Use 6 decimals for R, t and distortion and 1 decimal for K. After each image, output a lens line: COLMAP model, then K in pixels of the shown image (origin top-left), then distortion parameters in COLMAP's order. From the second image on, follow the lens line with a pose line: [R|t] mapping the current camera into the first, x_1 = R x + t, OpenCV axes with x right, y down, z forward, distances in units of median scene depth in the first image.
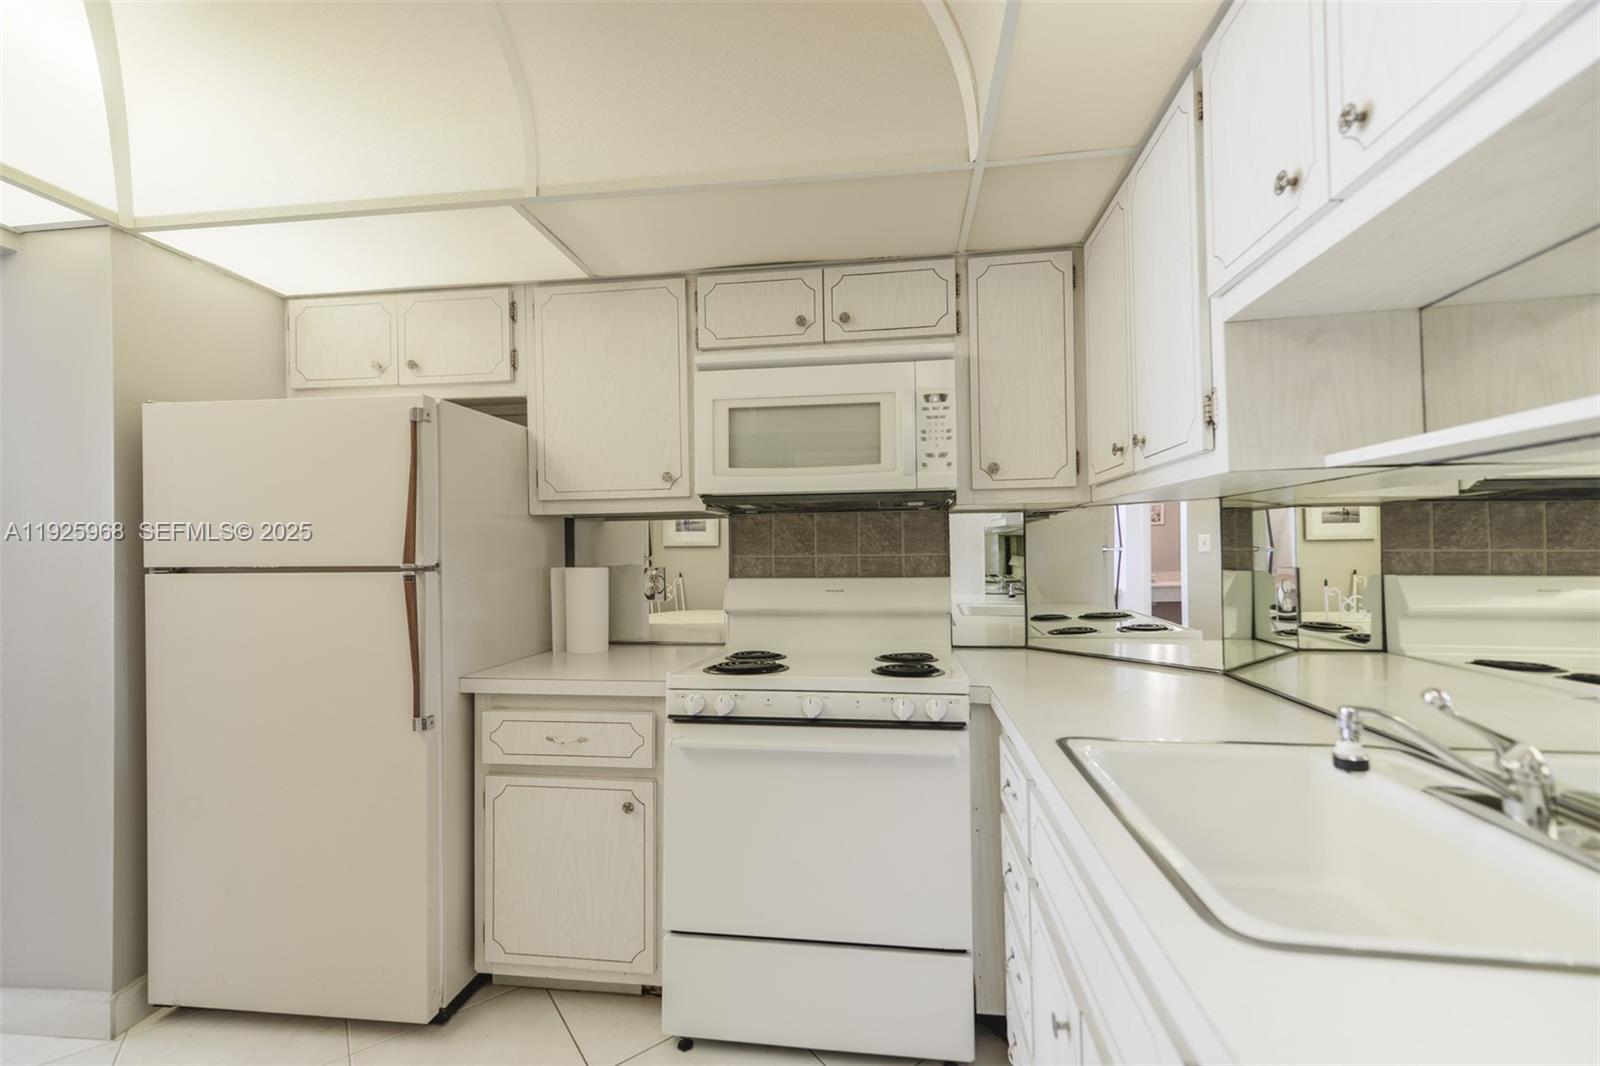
lens RADIAL K [[631.7, 0, 803.0], [0, 631.7, 538.3], [0, 0, 1]] dist [-0.002847, -0.000283]
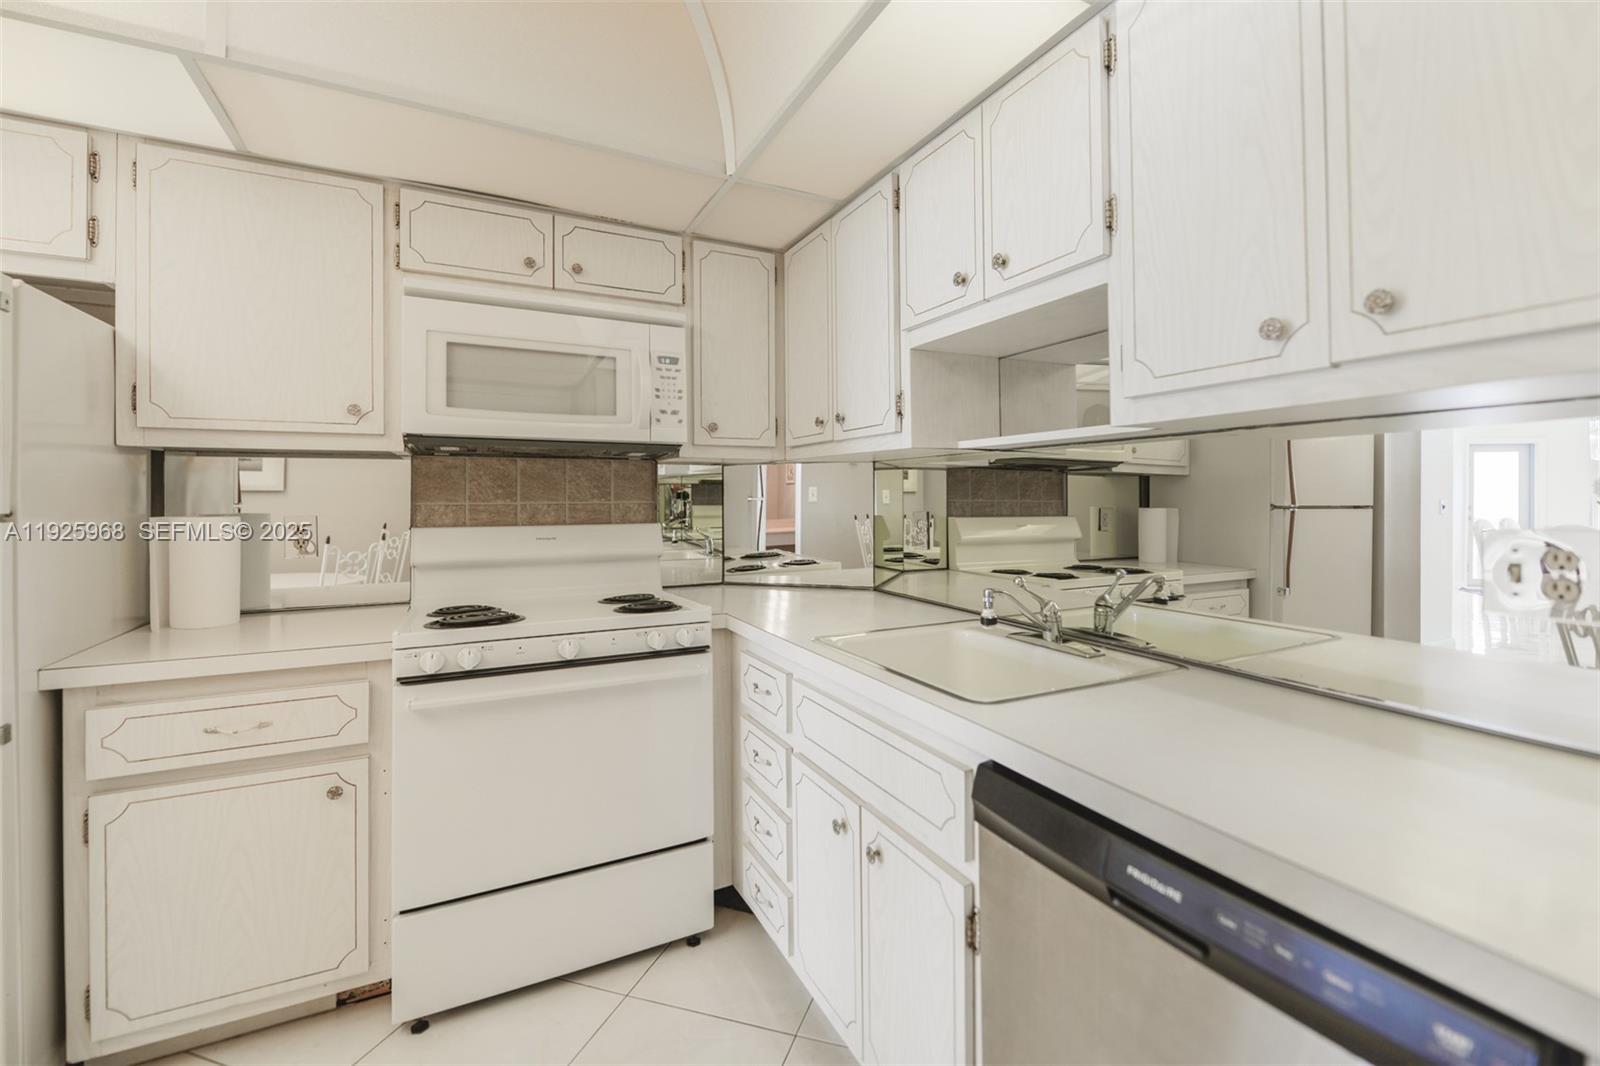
lens RADIAL K [[668.7, 0, 805.6], [0, 668.7, 482.2], [0, 0, 1]] dist [-0.030340, -0.000167]
pose [[0.822189, 0.021109, 0.568823, -0.243351], [-0.018243, 0.999776, -0.010732, -0.000774], [-0.568922, -0.001554, 0.822390, -0.094589]]
